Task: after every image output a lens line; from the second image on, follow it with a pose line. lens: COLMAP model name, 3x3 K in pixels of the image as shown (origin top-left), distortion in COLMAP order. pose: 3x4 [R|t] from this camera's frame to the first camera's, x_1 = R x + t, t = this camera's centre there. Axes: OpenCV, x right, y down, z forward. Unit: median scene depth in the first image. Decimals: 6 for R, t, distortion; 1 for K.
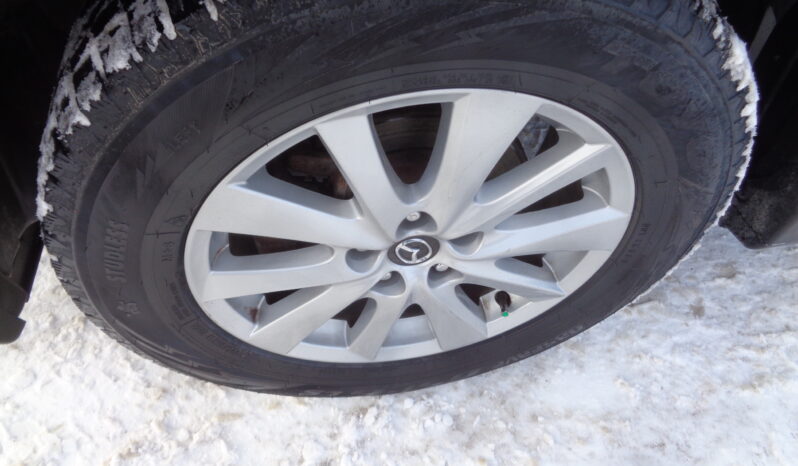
lens RADIAL K [[599.3, 0, 399.0], [0, 599.3, 233.0], [0, 0, 1]] dist [0.013462, -0.005021]
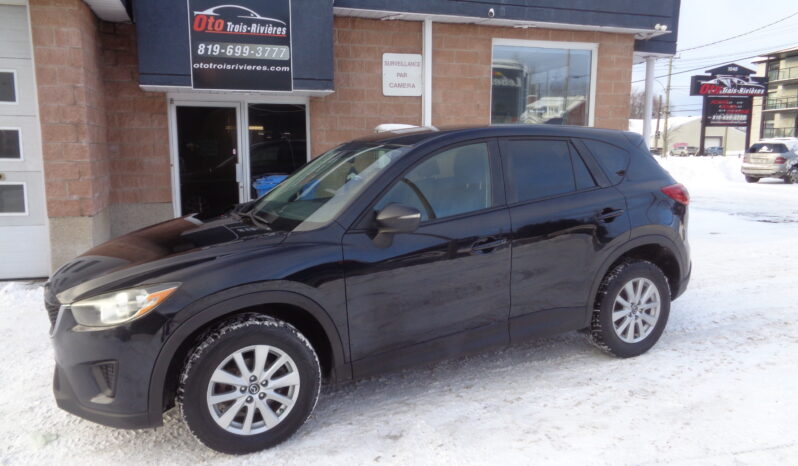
lens RADIAL K [[599.3, 0, 399.0], [0, 599.3, 233.0], [0, 0, 1]] dist [0.013462, -0.005021]
pose [[0.953728, -0.124201, 0.273821, -0.030745], [0.279883, 0.699477, -0.657569, 2.629465], [-0.109861, 0.703780, 0.701872, -3.331605]]
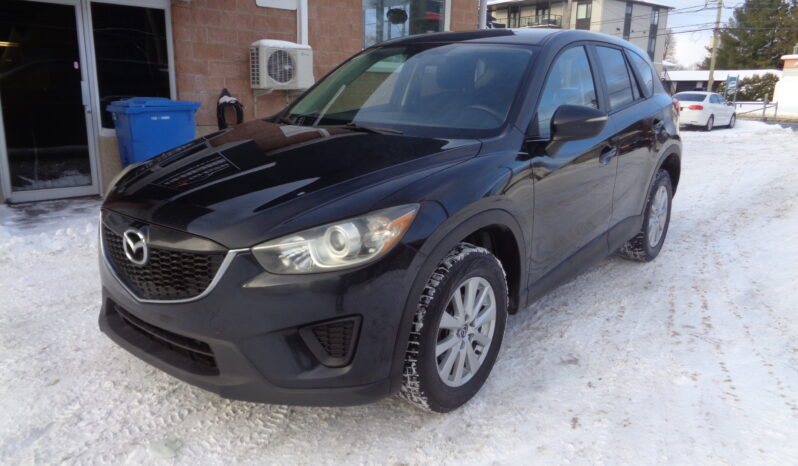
lens RADIAL K [[599.3, 0, 399.0], [0, 599.3, 233.0], [0, 0, 1]] dist [0.013462, -0.005021]
pose [[0.743173, -0.221543, 0.631357, -2.636422], [0.558575, 0.724897, -0.403135, 0.914520], [-0.368357, 0.652260, 0.662472, -1.846064]]
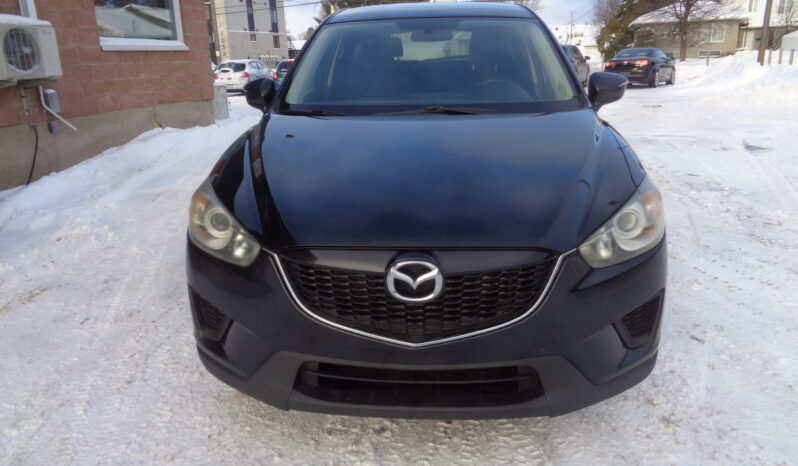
lens RADIAL K [[599.3, 0, 399.0], [0, 599.3, 233.0], [0, 0, 1]] dist [0.013462, -0.005021]
pose [[0.241708, -0.355890, 0.902729, -4.002811], [0.805584, 0.592215, 0.017777, -1.467176], [-0.540937, 0.722927, 0.429842, -0.279846]]
